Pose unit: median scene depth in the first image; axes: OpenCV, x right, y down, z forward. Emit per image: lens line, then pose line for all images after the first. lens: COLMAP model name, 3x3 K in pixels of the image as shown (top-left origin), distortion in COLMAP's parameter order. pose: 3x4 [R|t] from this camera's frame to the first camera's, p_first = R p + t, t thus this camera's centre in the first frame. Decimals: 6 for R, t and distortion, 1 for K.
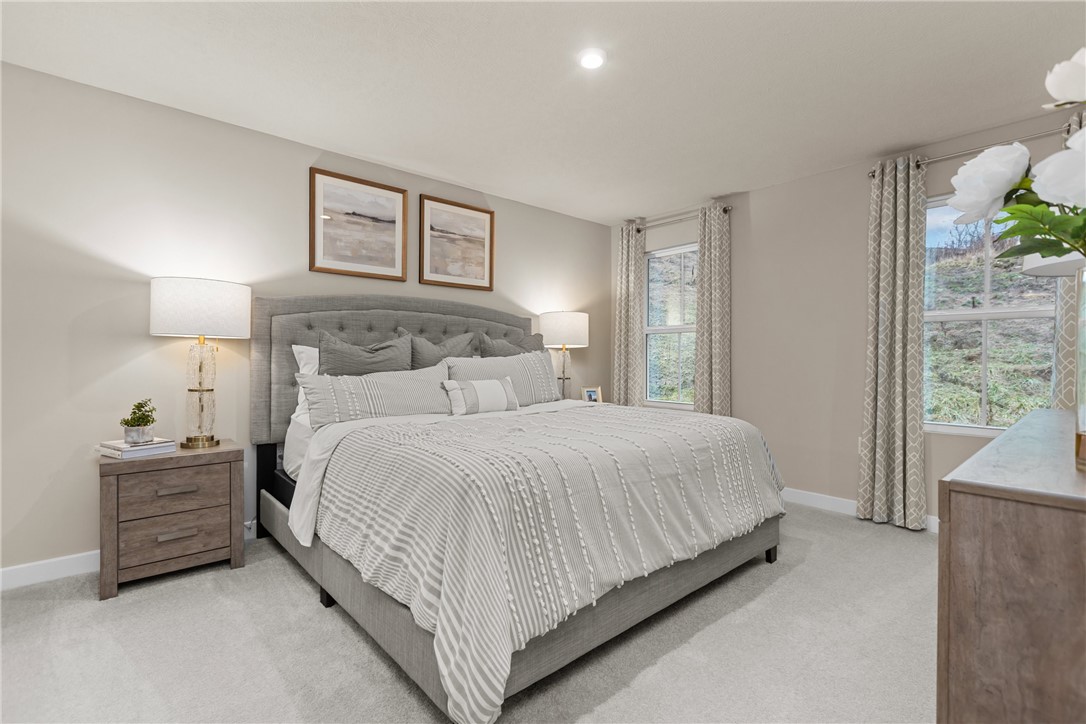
lens RADIAL K [[491.5, 0, 543.2], [0, 491.5, 351.4], [0, 0, 1]] dist [-0.017129, -0.000174]
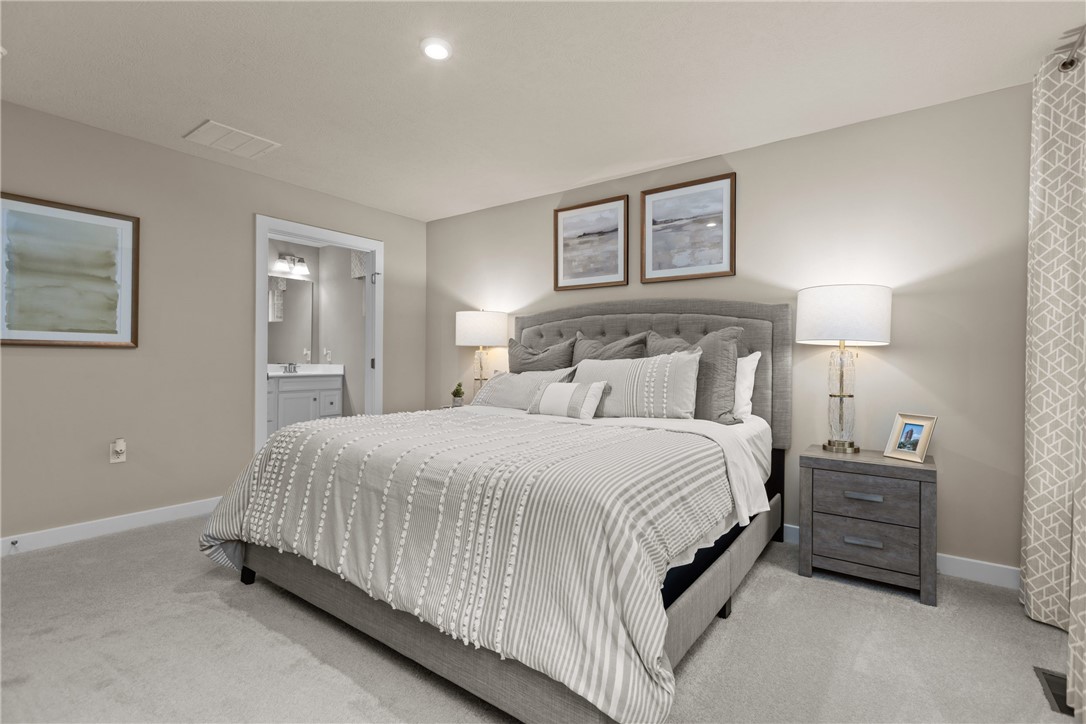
lens RADIAL K [[511.0, 0, 539.4], [0, 511.0, 335.7], [0, 0, 1]] dist [-0.000633, -0.000108]
pose [[0.202805, -0.045957, -0.978140, 0.676393], [0.004038, 0.998929, -0.046097, 0.009838], [0.979211, 0.005399, 0.202773, 0.585875]]
